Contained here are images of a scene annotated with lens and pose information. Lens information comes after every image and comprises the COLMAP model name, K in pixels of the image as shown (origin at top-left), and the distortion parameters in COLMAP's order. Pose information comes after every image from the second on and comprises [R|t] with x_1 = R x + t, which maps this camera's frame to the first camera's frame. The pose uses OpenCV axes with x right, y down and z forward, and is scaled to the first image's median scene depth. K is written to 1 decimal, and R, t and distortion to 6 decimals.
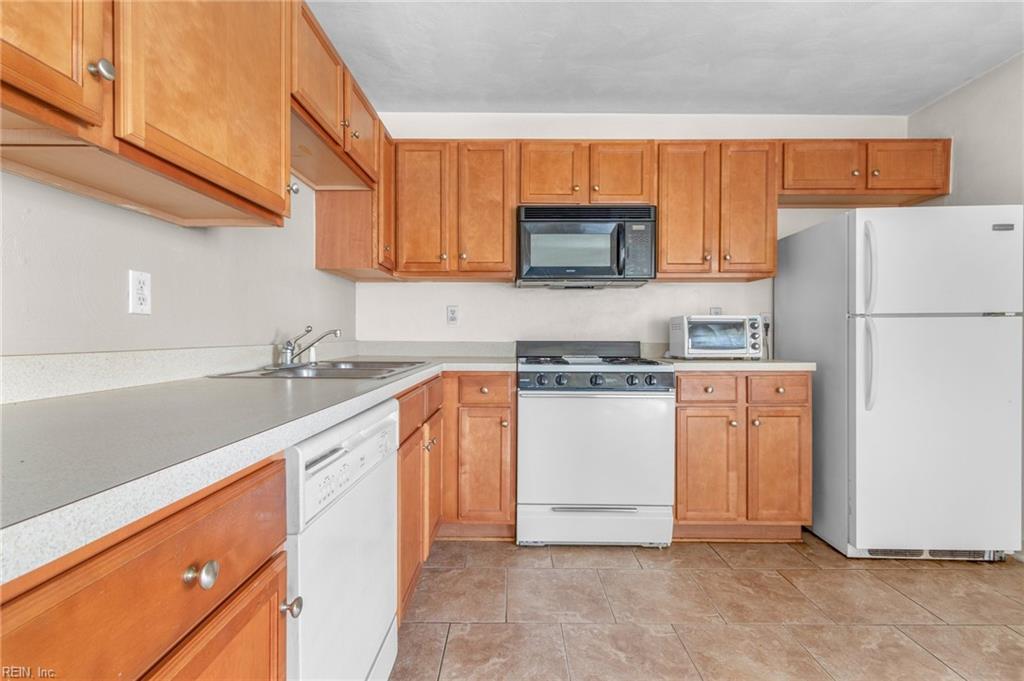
lens RADIAL K [[473.3, 0, 511.3], [0, 473.3, 339.4], [0, 0, 1]] dist [0.003074, -0.001698]
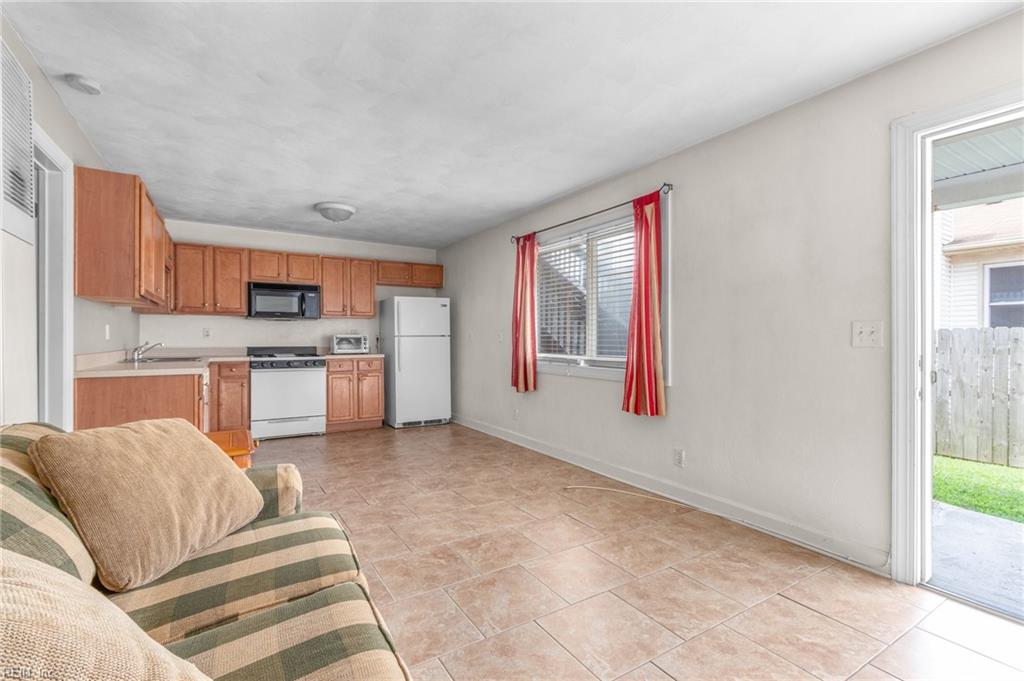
lens RADIAL K [[473.3, 0, 512.3], [0, 473.3, 342.8], [0, 0, 1]] dist [0.003074, -0.001698]
pose [[0.849487, -0.007340, 0.527559, -0.102933], [0.007907, 0.999968, 0.001182, -0.008347], [-0.527551, 0.003168, 0.849518, -1.374395]]
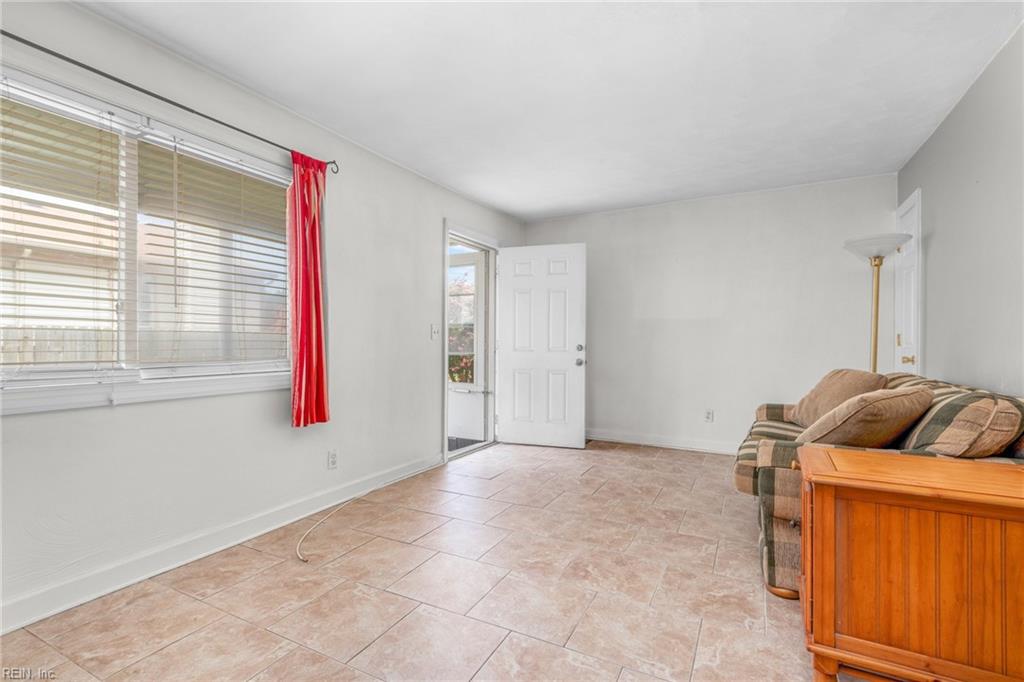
lens RADIAL K [[473.3, 0, 509.9], [0, 473.3, 346.2], [0, 0, 1]] dist [0.003074, -0.001698]
pose [[-0.886342, -0.008163, 0.462959, 0.000617], [0.001252, 0.999799, 0.020025, -0.003110], [-0.463029, 0.018329, -0.886154, 0.324587]]
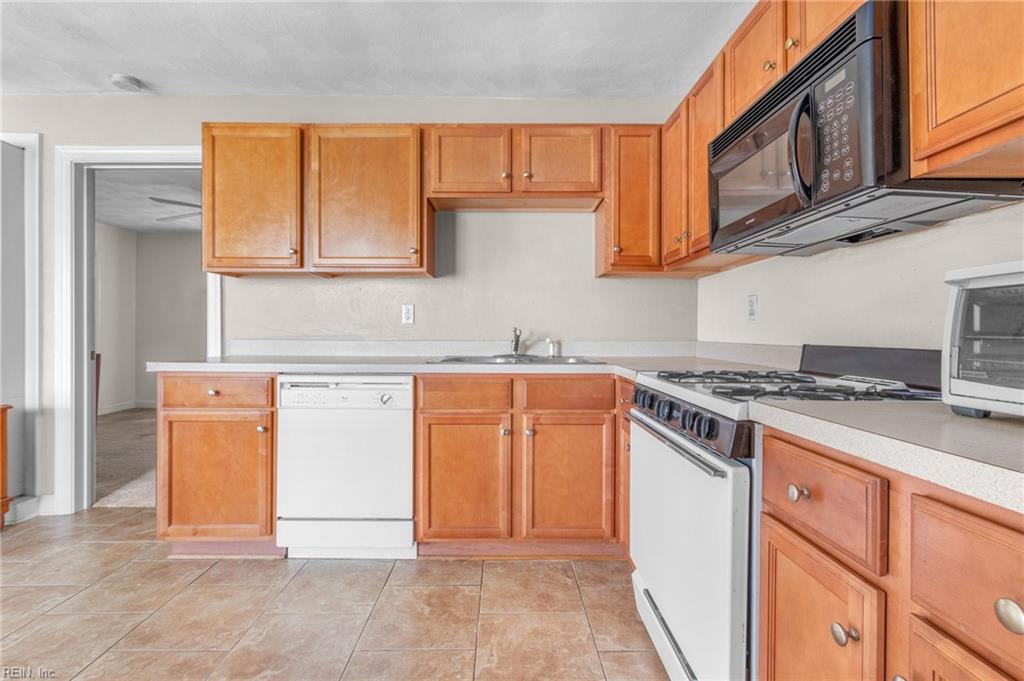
lens RADIAL K [[473.3, 0, 501.5], [0, 473.3, 335.3], [0, 0, 1]] dist [0.003074, -0.001698]
pose [[0.005234, 0.002696, -0.999983, 0.697021], [-0.013585, 0.999904, 0.002625, -0.006840], [0.999894, 0.013571, 0.005270, 0.710287]]
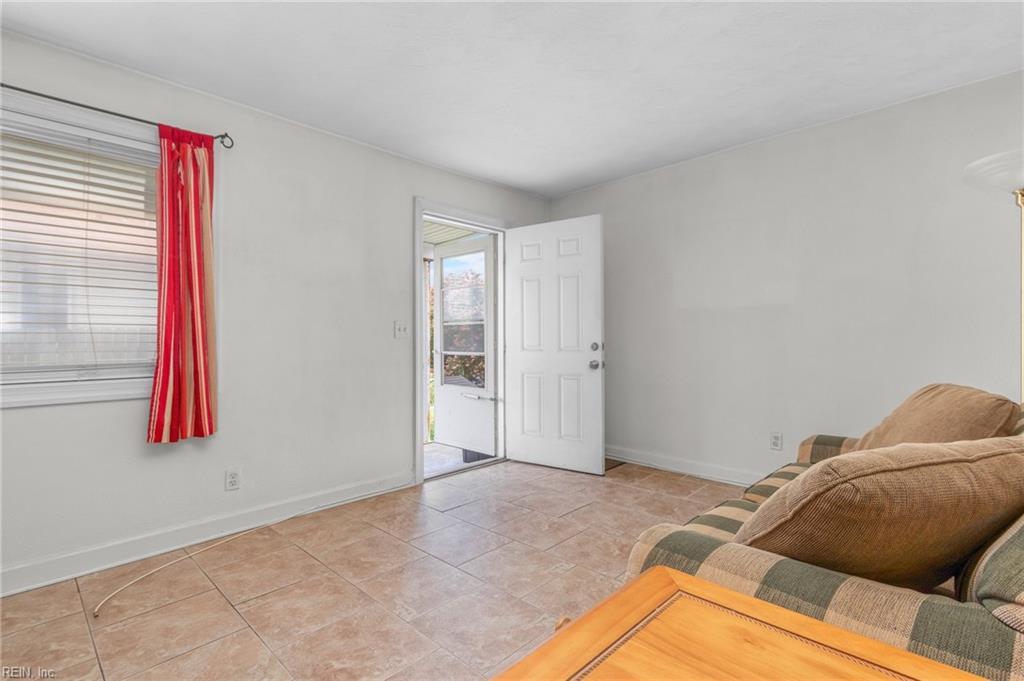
lens RADIAL K [[473.3, 0, 511.1], [0, 473.3, 333.1], [0, 0, 1]] dist [0.003074, -0.001698]
pose [[-0.725017, 0.015929, 0.688546, -0.204314], [0.015181, 0.999859, -0.007146, 0.005633], [-0.688563, 0.005271, -0.725157, -0.197415]]
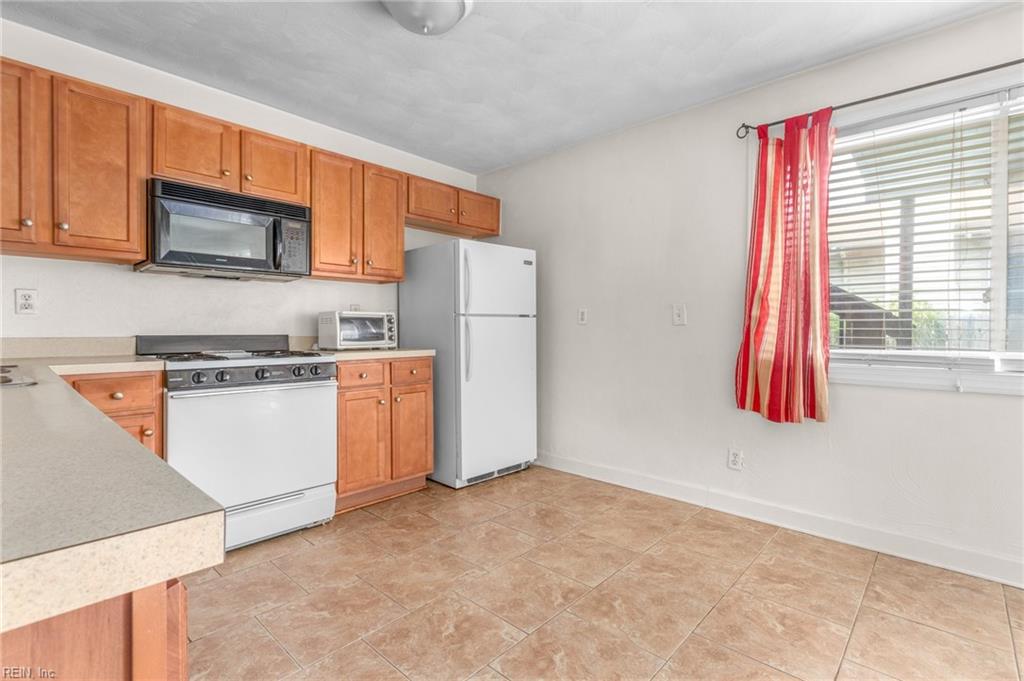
lens RADIAL K [[473.3, 0, 507.7], [0, 473.3, 332.1], [0, 0, 1]] dist [0.003074, -0.001698]
pose [[0.682983, -0.005635, 0.730412, -0.174469], [0.007876, 0.999969, 0.000349, 0.001527], [-0.730392, 0.005515, 0.683006, -0.053170]]
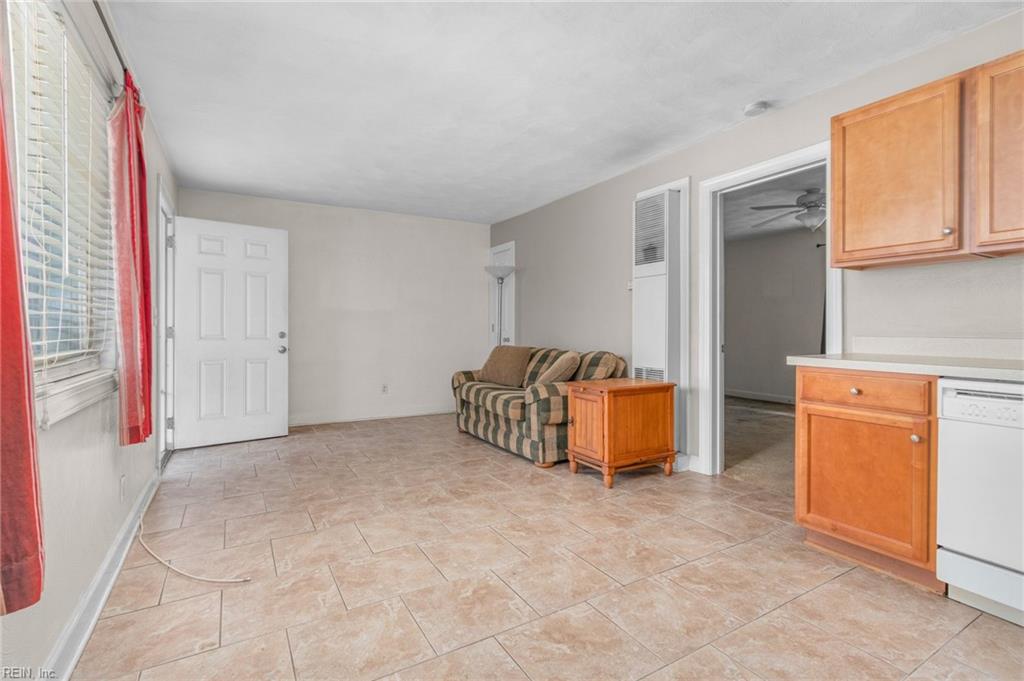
lens RADIAL K [[473.3, 0, 514.4], [0, 473.3, 337.3], [0, 0, 1]] dist [0.003074, -0.001698]
pose [[-0.861103, 0.005861, -0.508397, 0.771117], [-0.007860, 0.999661, 0.024837, -0.003819], [0.508370, 0.025383, -0.860765, 0.606269]]
